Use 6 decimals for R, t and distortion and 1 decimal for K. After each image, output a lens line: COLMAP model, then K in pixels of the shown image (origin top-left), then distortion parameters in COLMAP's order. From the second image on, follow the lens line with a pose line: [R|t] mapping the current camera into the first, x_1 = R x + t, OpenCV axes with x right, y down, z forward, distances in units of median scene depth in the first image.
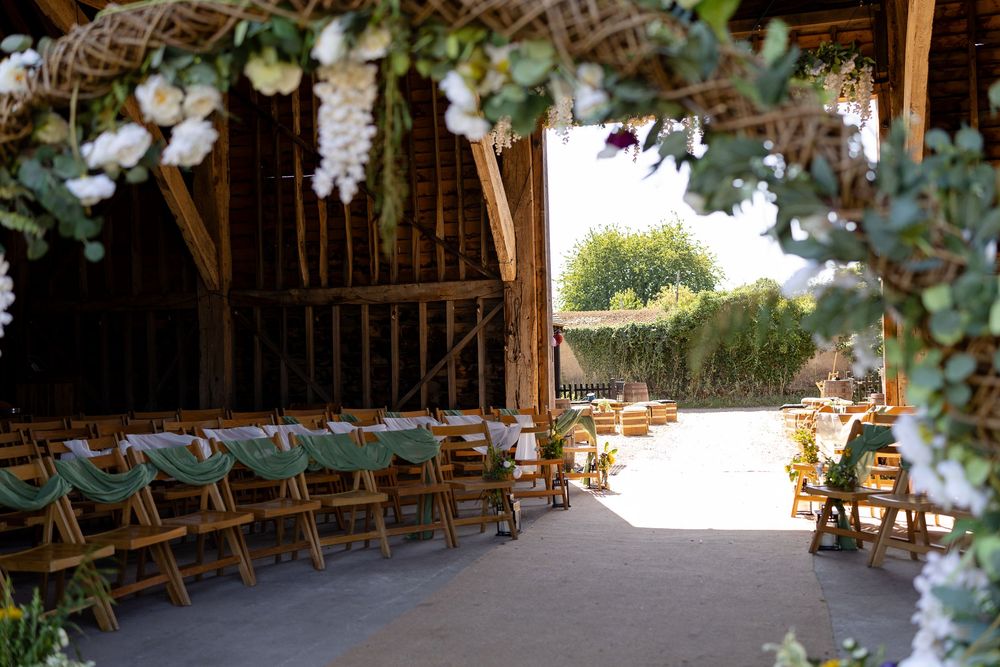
lens RADIAL K [[937.4, 0, 500.0], [0, 937.4, 333.5], [0, 0, 1]] dist [0.005438, -0.024003]
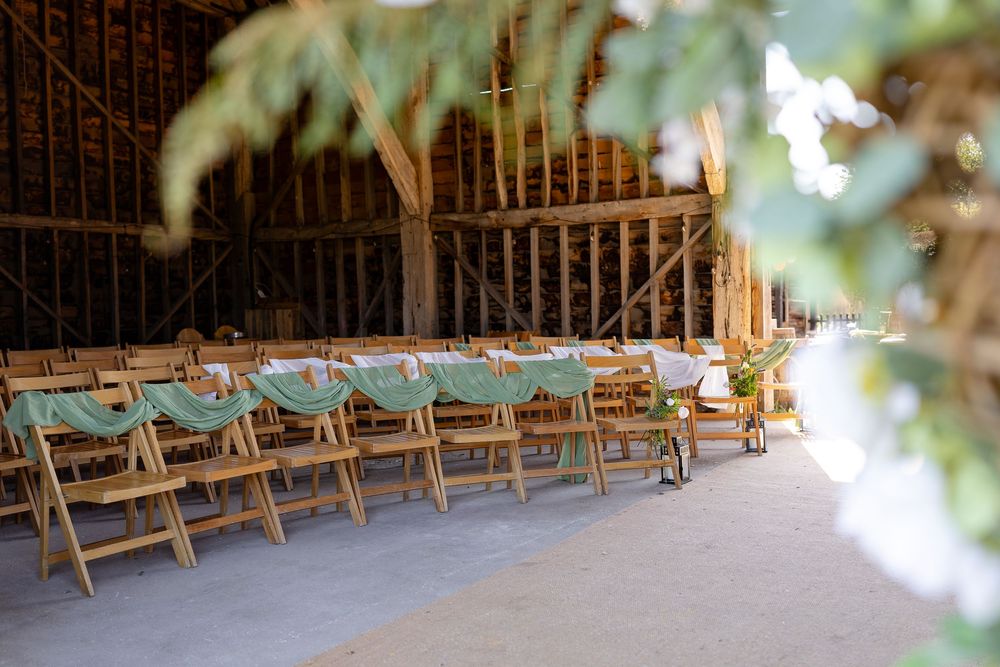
lens RADIAL K [[937.4, 0, 500.0], [0, 937.4, 333.5], [0, 0, 1]] dist [0.005438, -0.024003]
pose [[0.960060, 0.009975, -0.279617, 0.058312], [0.010637, 0.997341, 0.072100, 0.008318], [0.279593, -0.072195, 0.957401, 0.084572]]
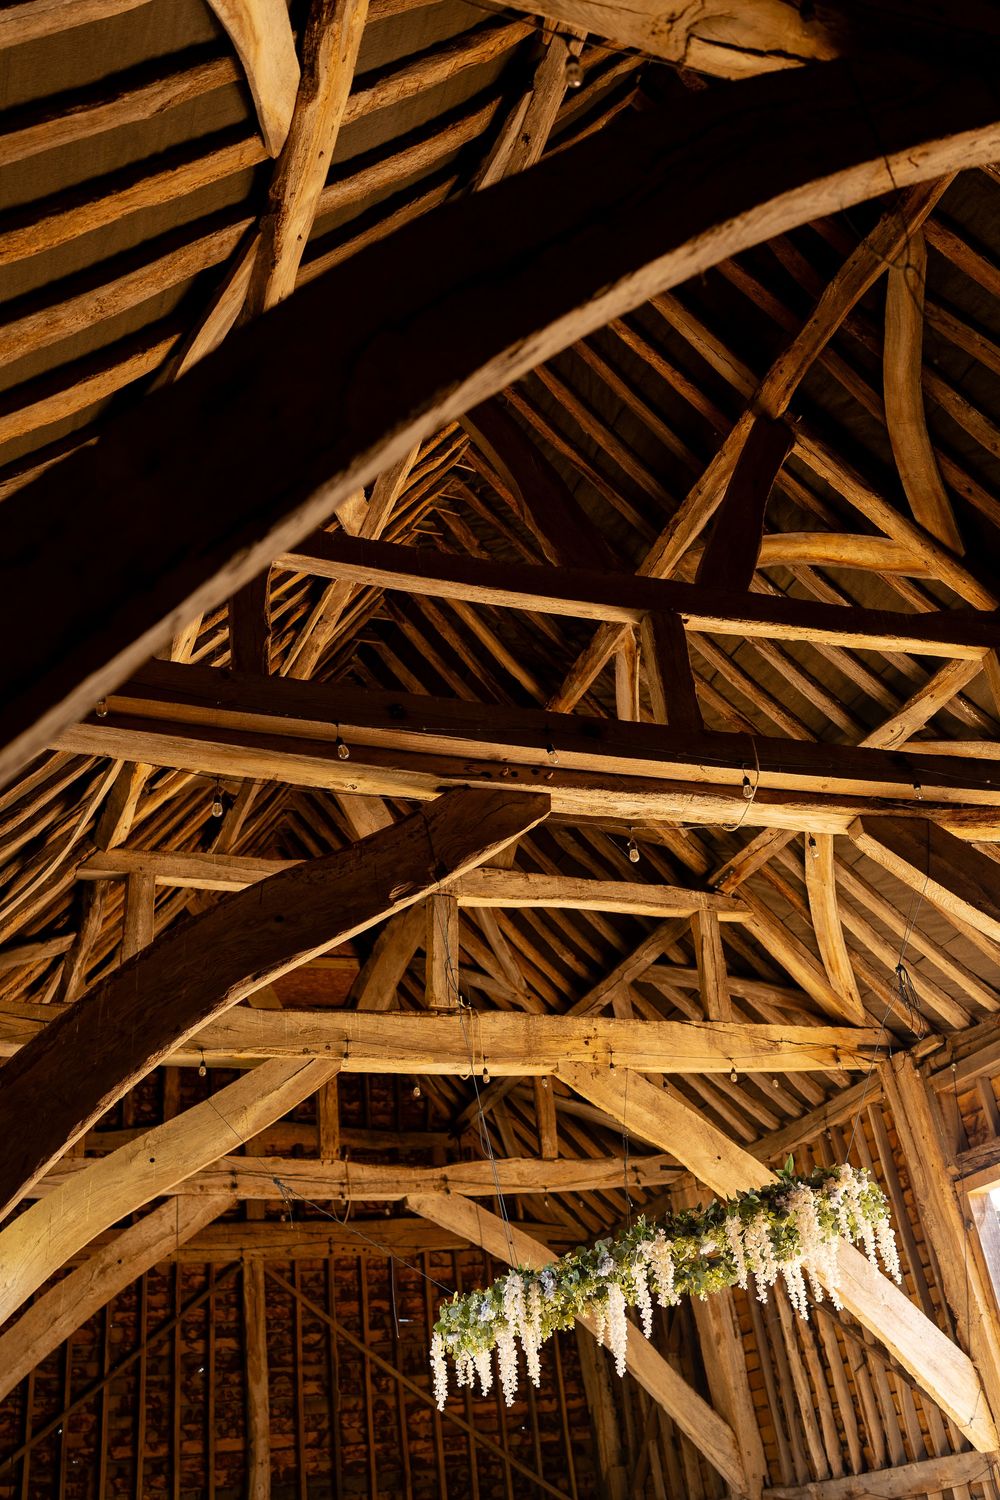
lens RADIAL K [[1406.1, 0, 493.8], [0, 1406.1, 753.8], [0, 0, 1]] dist [0.005438, -0.024003]
pose [[0.589869, -0.447256, -0.672322, 0.644694], [0.115736, 0.870828, -0.477769, -0.049994], [0.799162, 0.204009, 0.565438, 0.078621]]
